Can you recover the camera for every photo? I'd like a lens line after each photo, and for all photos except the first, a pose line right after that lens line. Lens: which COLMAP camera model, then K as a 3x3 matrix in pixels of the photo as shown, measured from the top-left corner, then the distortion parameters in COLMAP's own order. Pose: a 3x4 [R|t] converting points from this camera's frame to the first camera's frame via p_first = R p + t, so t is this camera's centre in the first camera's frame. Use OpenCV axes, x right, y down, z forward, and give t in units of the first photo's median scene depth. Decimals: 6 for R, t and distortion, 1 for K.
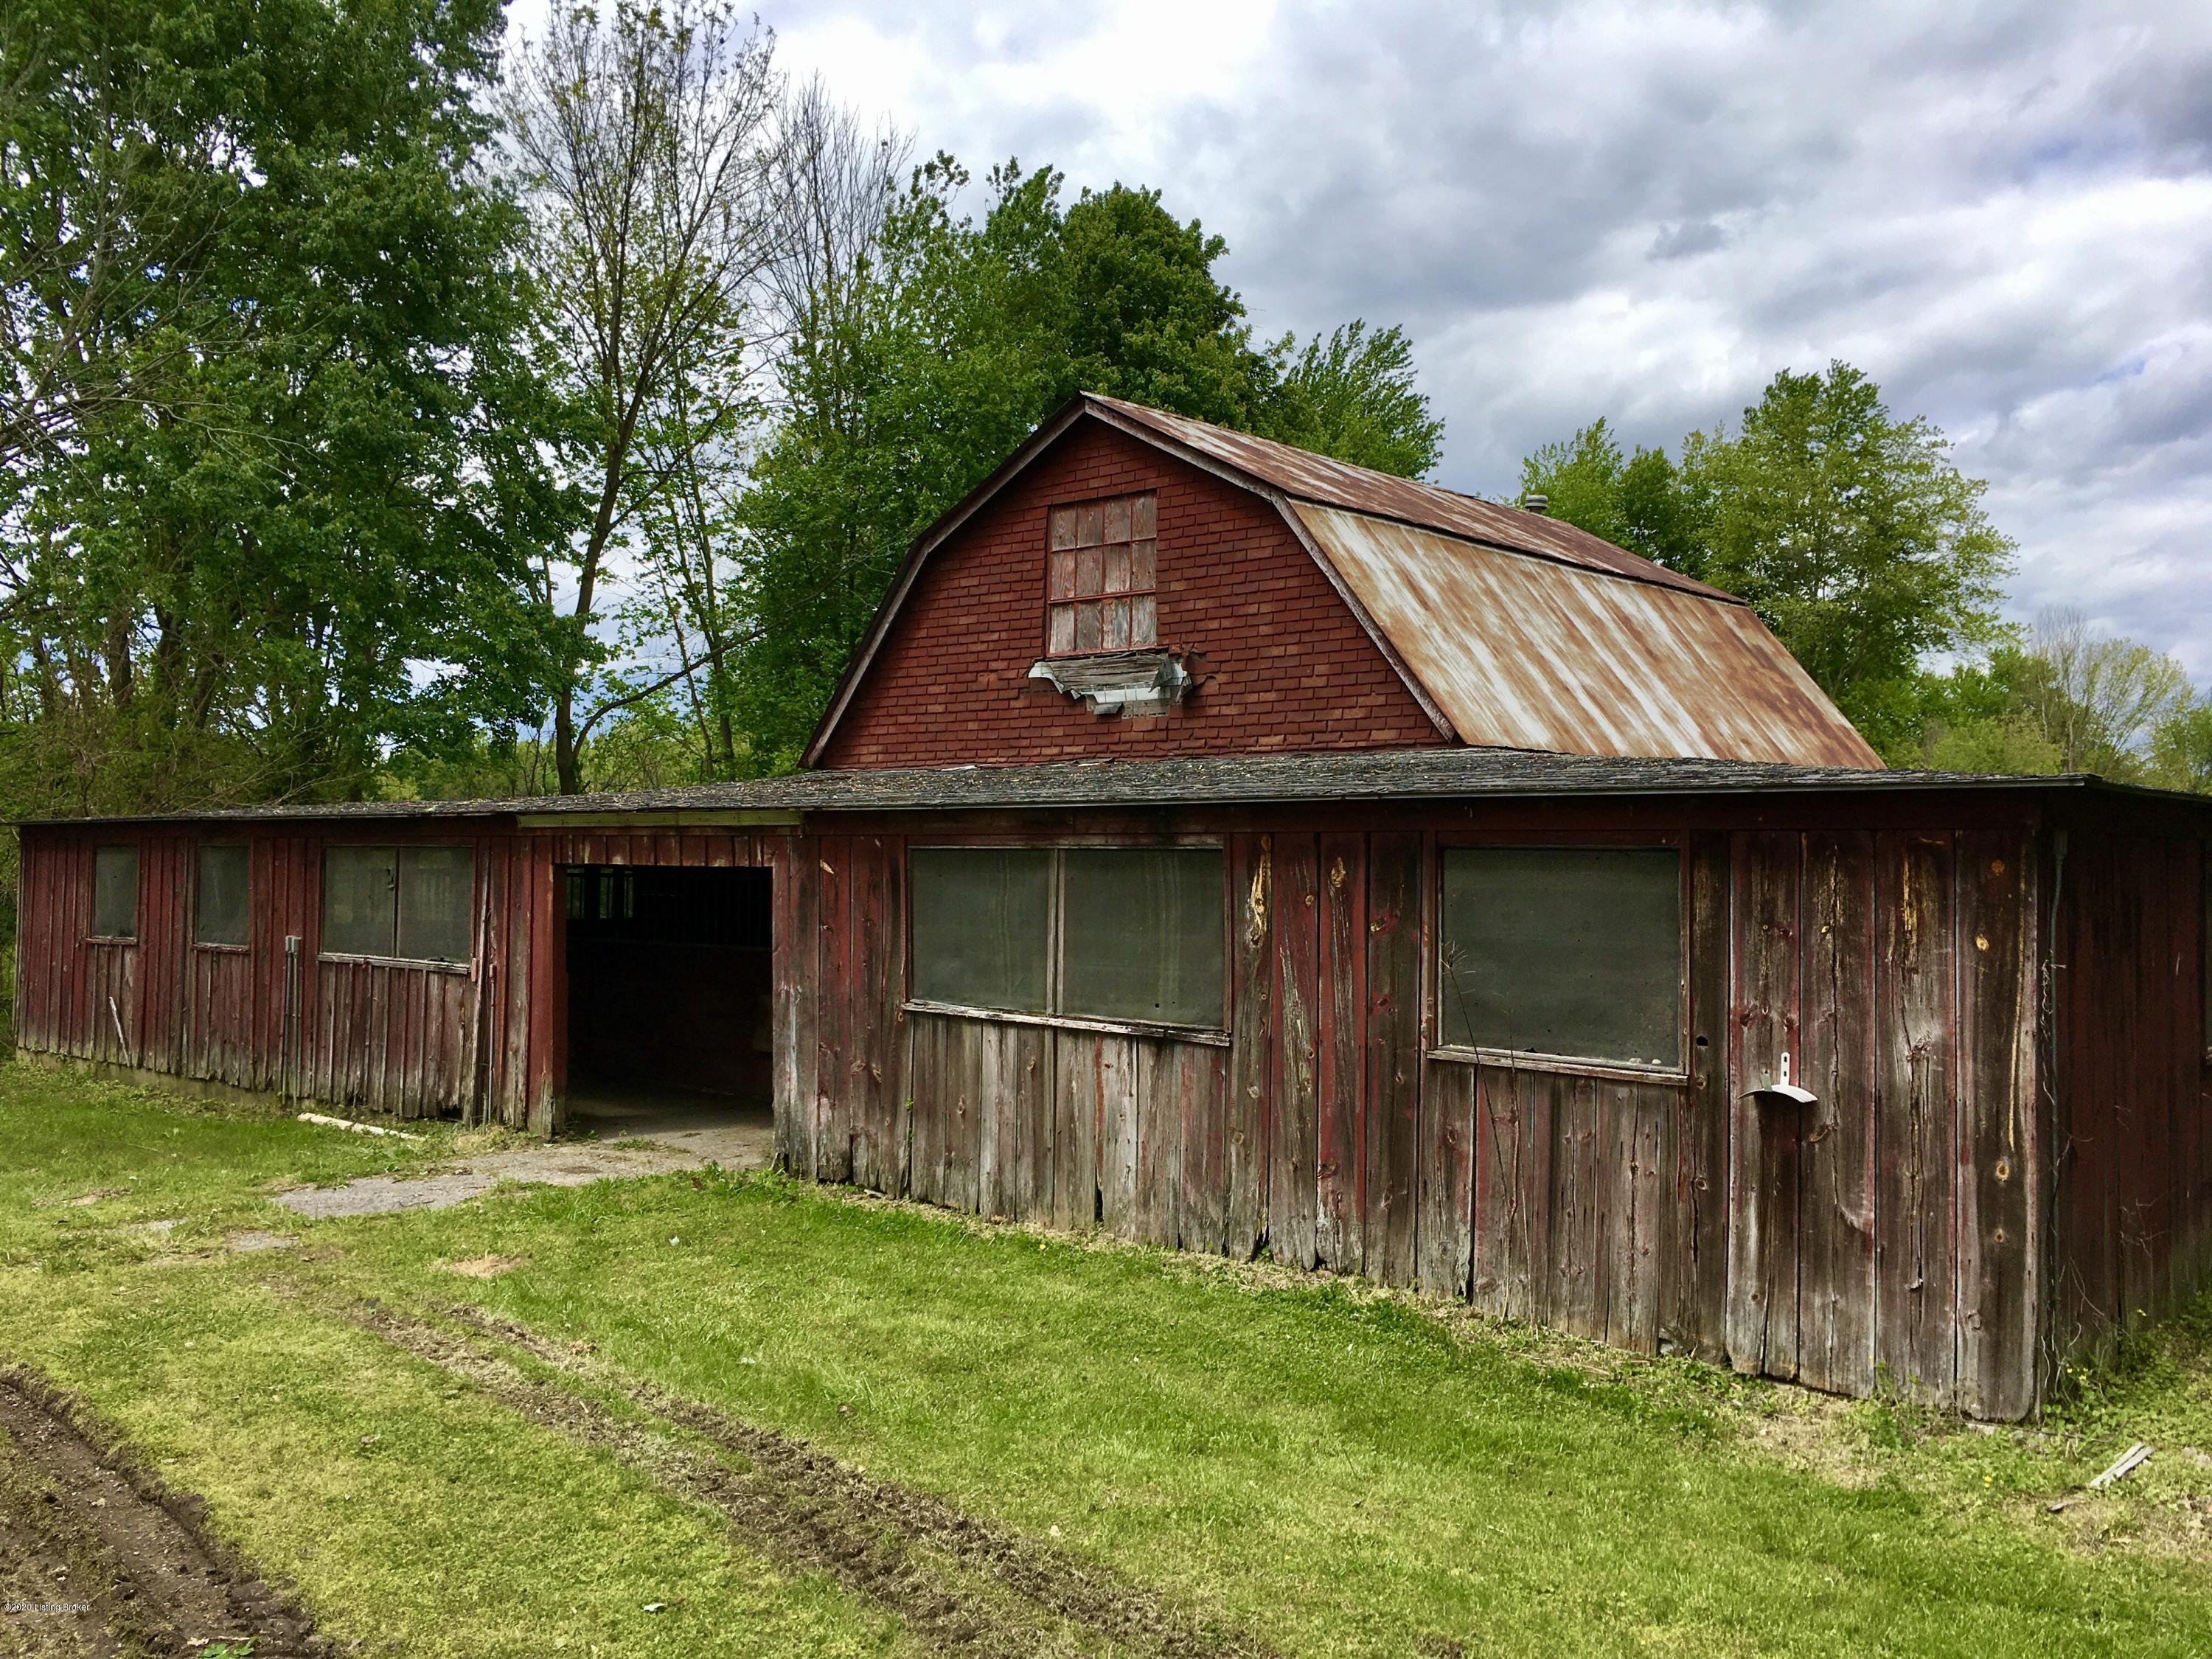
lens RADIAL K [[1840.2, 0, 1106.0], [0, 1840.2, 829.5], [0, 0, 1]] dist [0.074180, 0.000764]
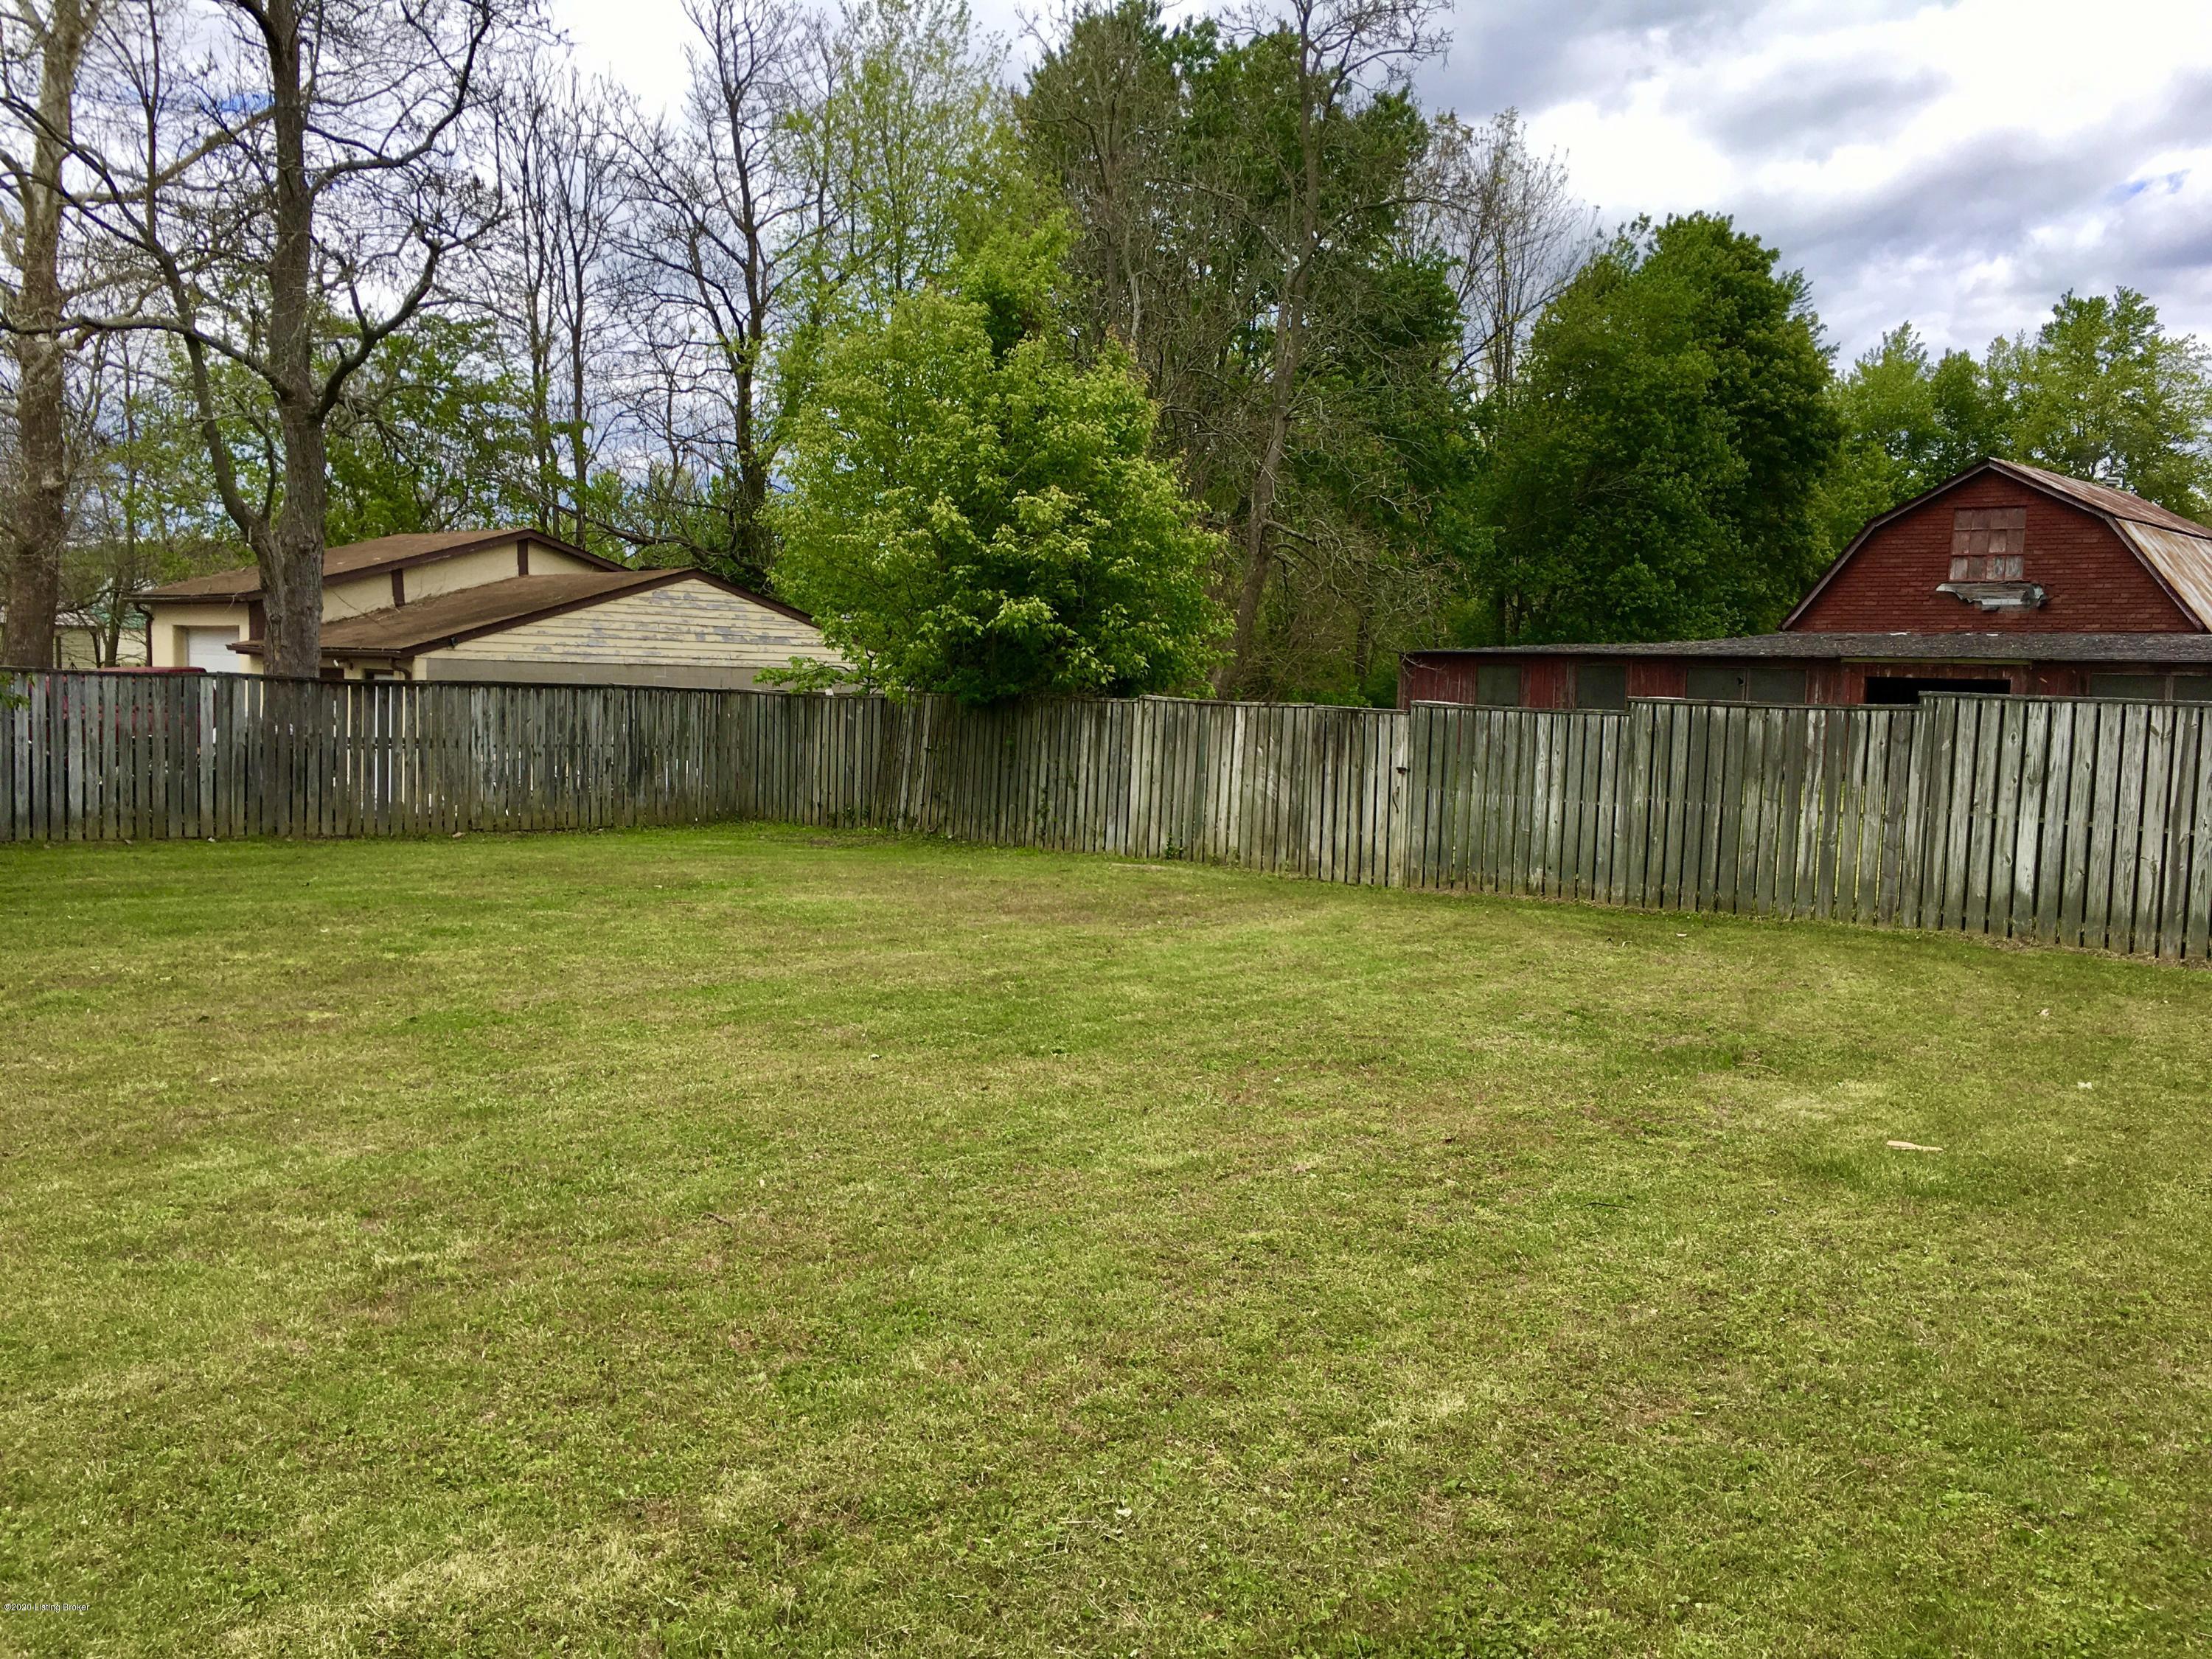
lens RADIAL K [[1897.7, 0, 1106.0], [0, 1897.7, 829.5], [0, 0, 1]] dist [0.000242, -0.000022]
pose [[0.999309, 0.016003, -0.033538, -0.911334], [-0.012812, 0.995555, 0.093306, -0.002173], [0.034882, -0.092812, 0.995072, -1.200241]]
